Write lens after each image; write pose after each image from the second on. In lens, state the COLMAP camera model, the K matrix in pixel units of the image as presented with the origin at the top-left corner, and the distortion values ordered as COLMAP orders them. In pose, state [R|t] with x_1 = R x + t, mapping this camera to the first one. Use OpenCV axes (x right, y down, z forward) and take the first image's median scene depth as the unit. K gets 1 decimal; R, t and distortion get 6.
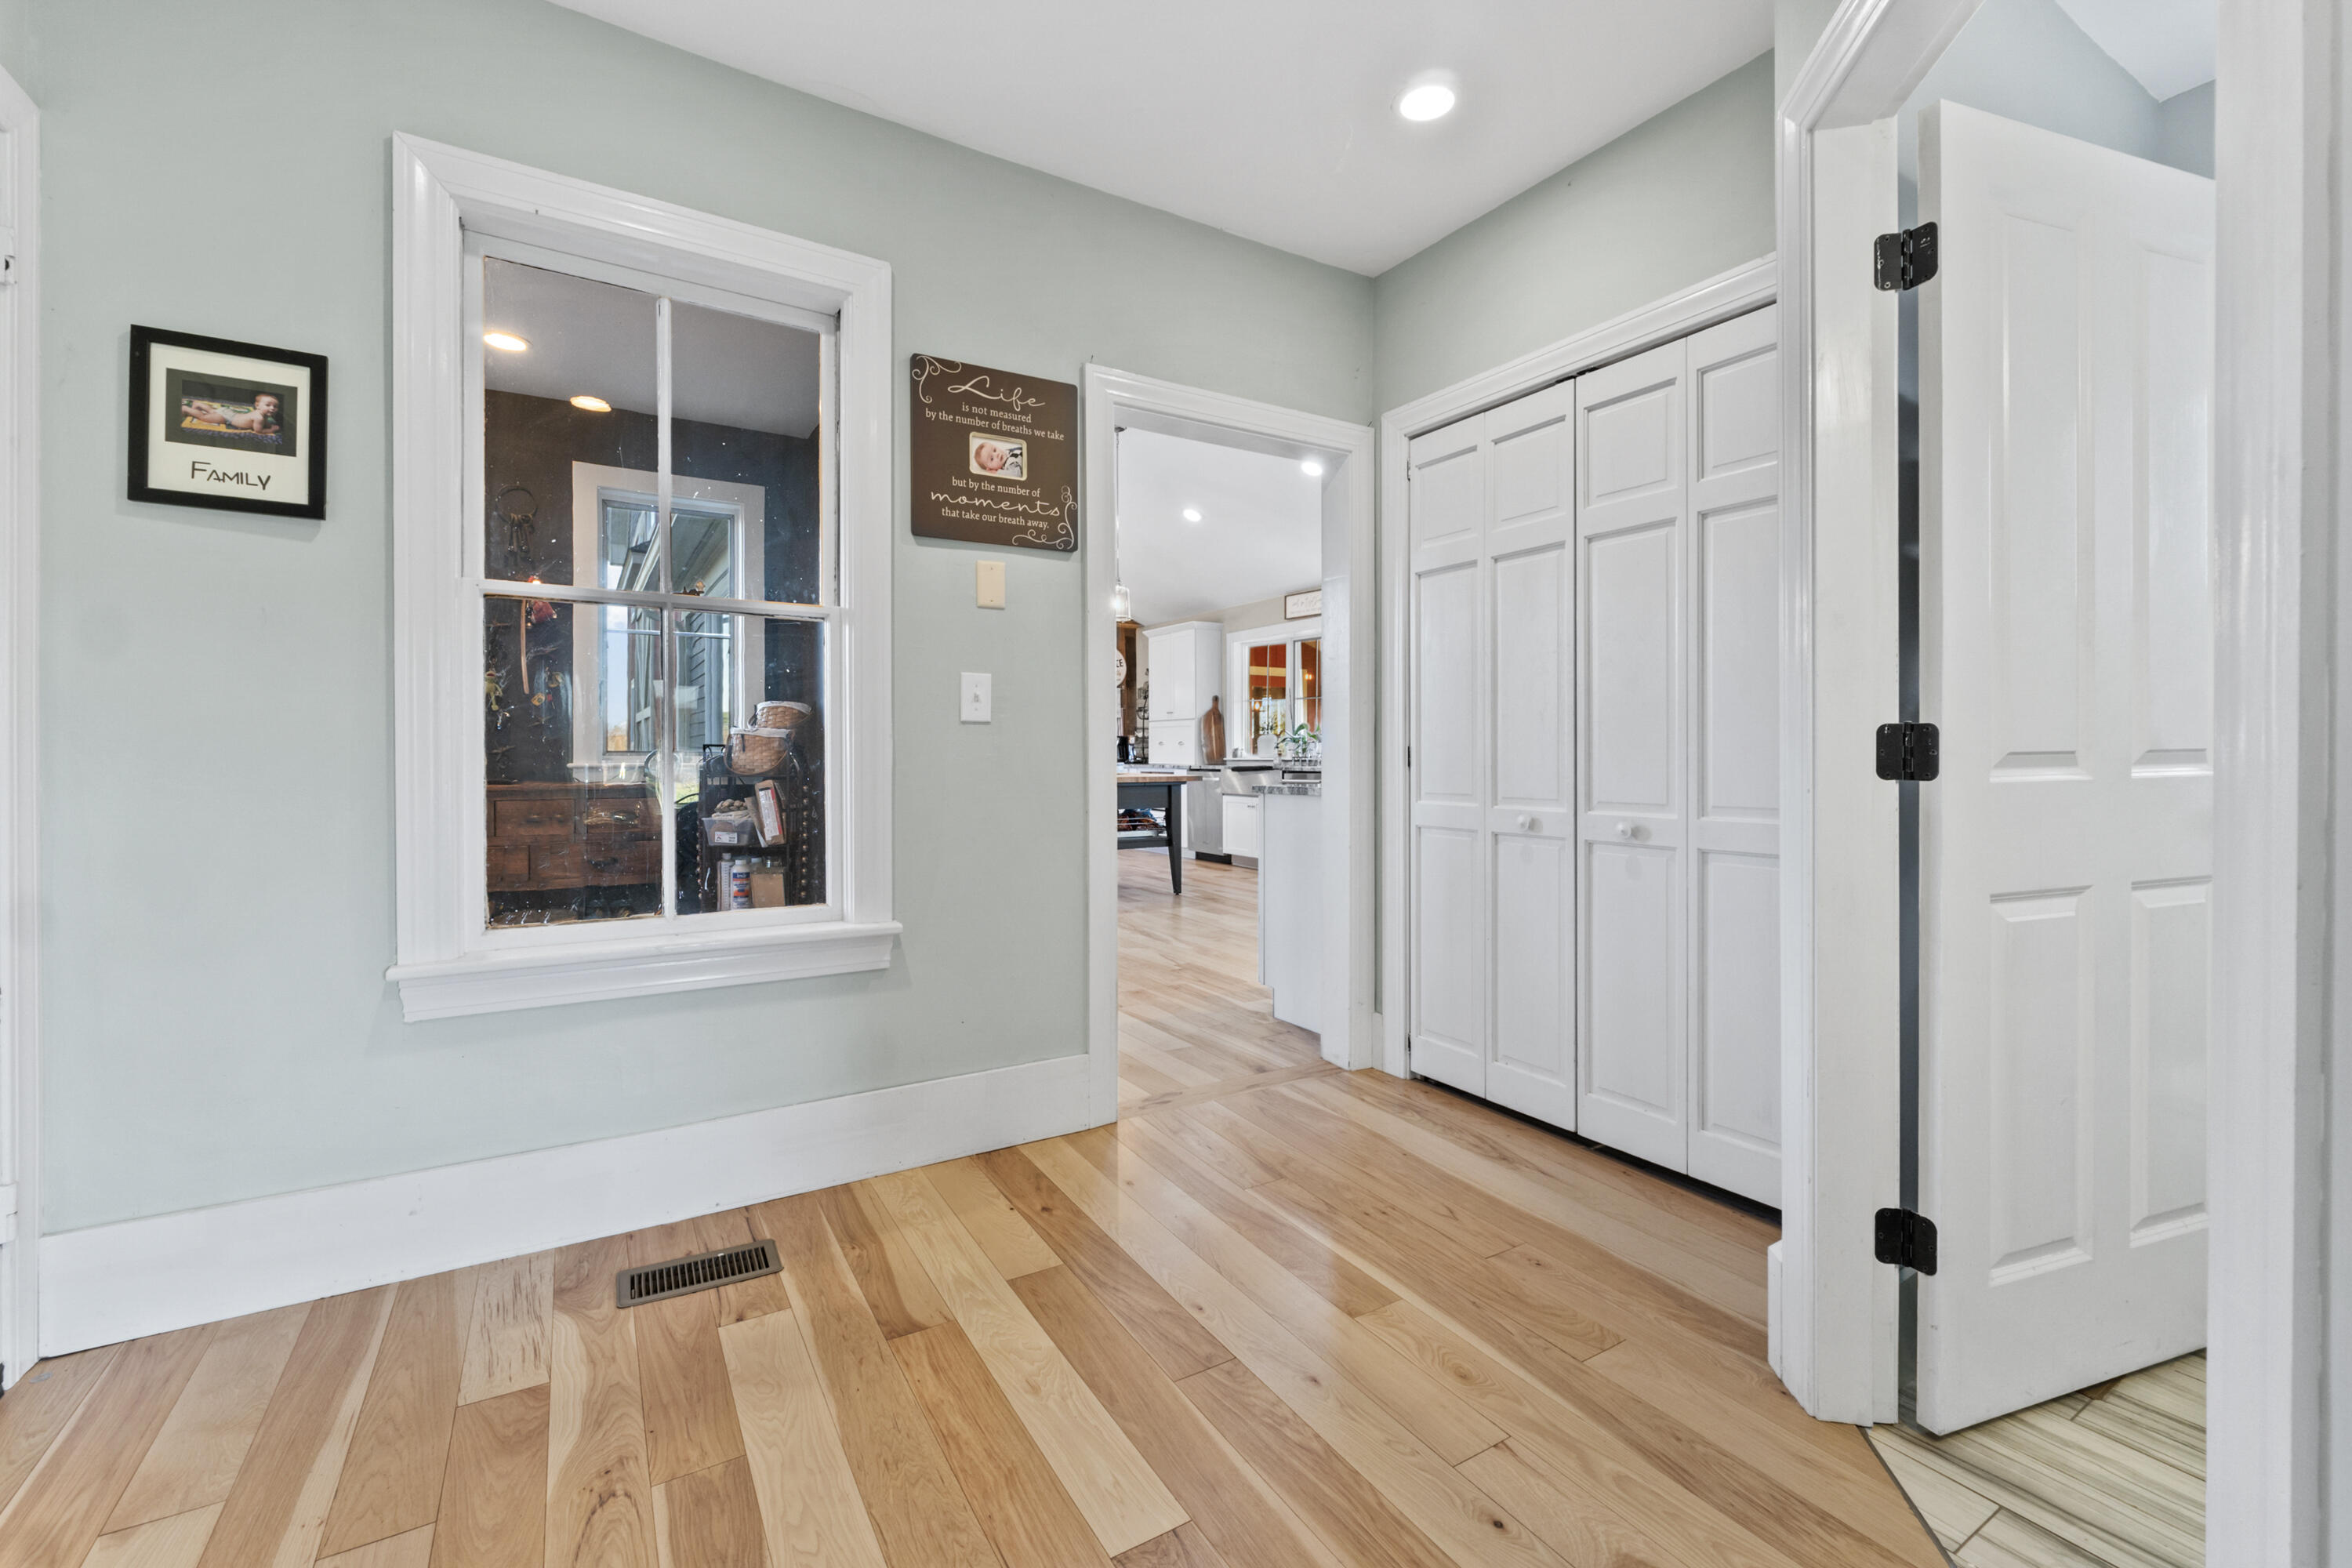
lens RADIAL K [[985.9, 0, 1168.8], [0, 985.9, 756.5], [0, 0, 1]] dist [-0.003479, -0.000445]
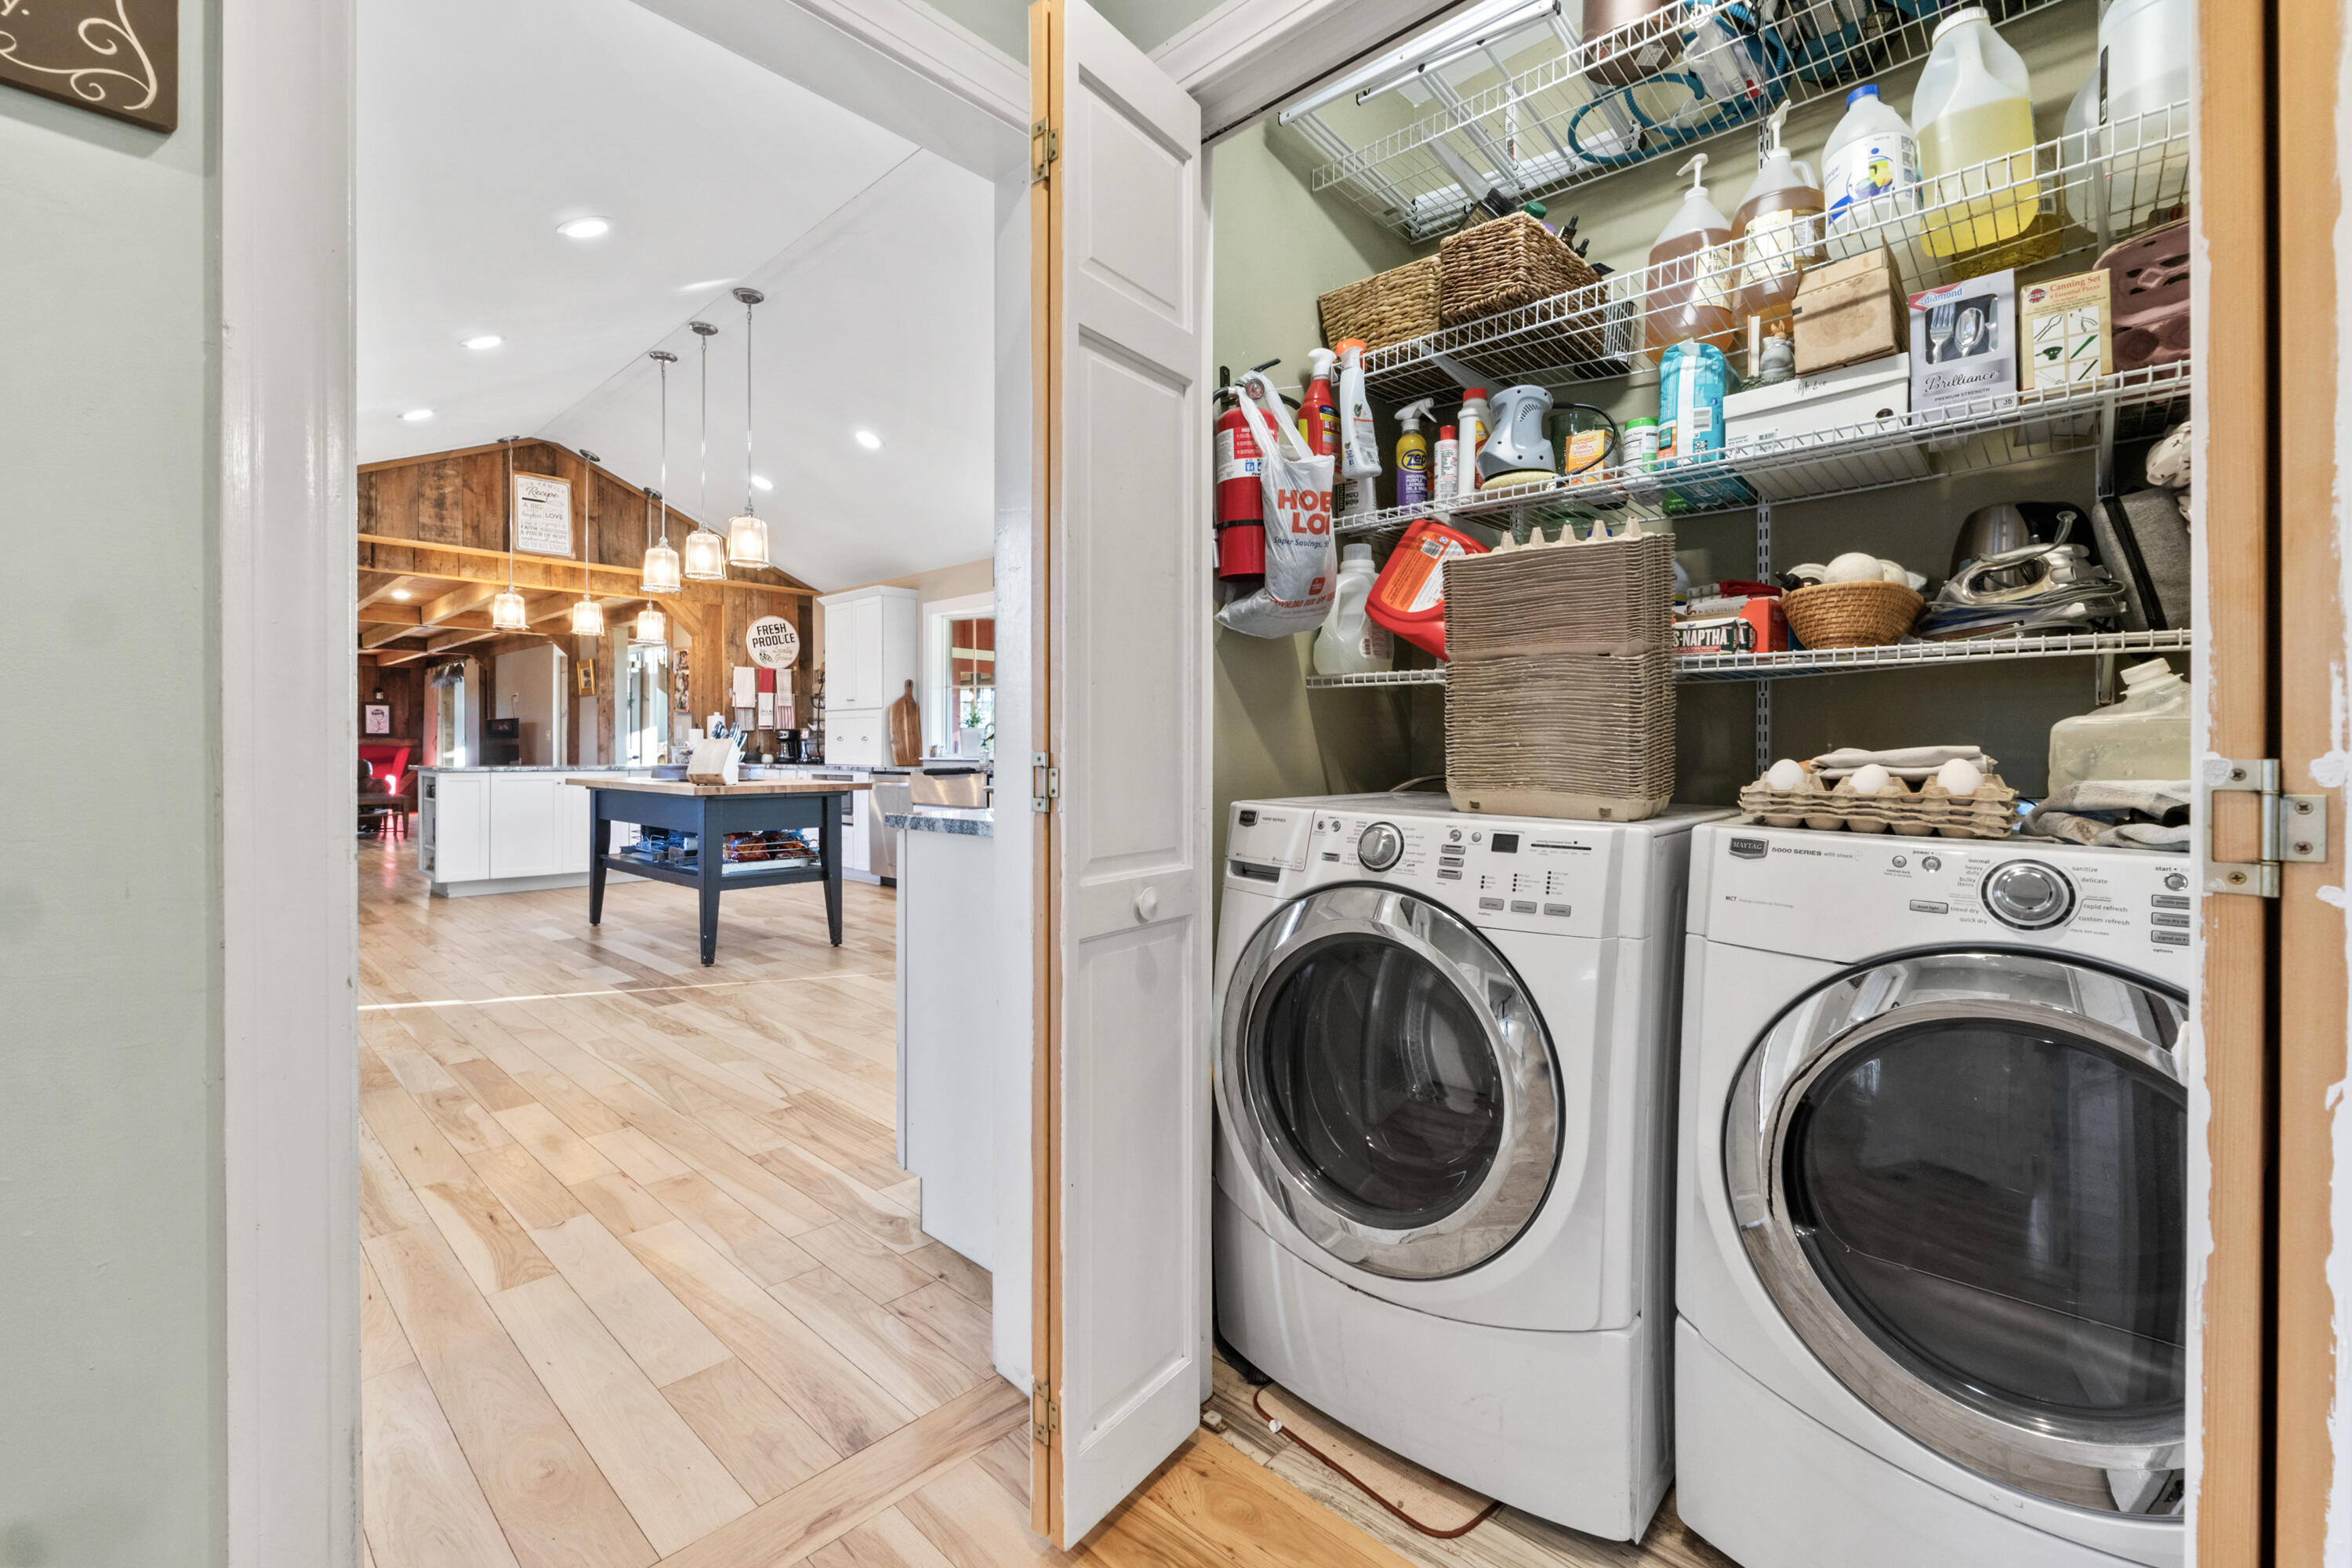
lens RADIAL K [[985.9, 0, 1168.8], [0, 985.9, 756.5], [0, 0, 1]] dist [-0.003479, -0.000445]
pose [[0.963179, 0.002056, 0.268852, 0.039029], [-0.003050, 0.999990, 0.003280, -0.002674], [-0.268842, -0.003980, 0.963176, 0.182703]]
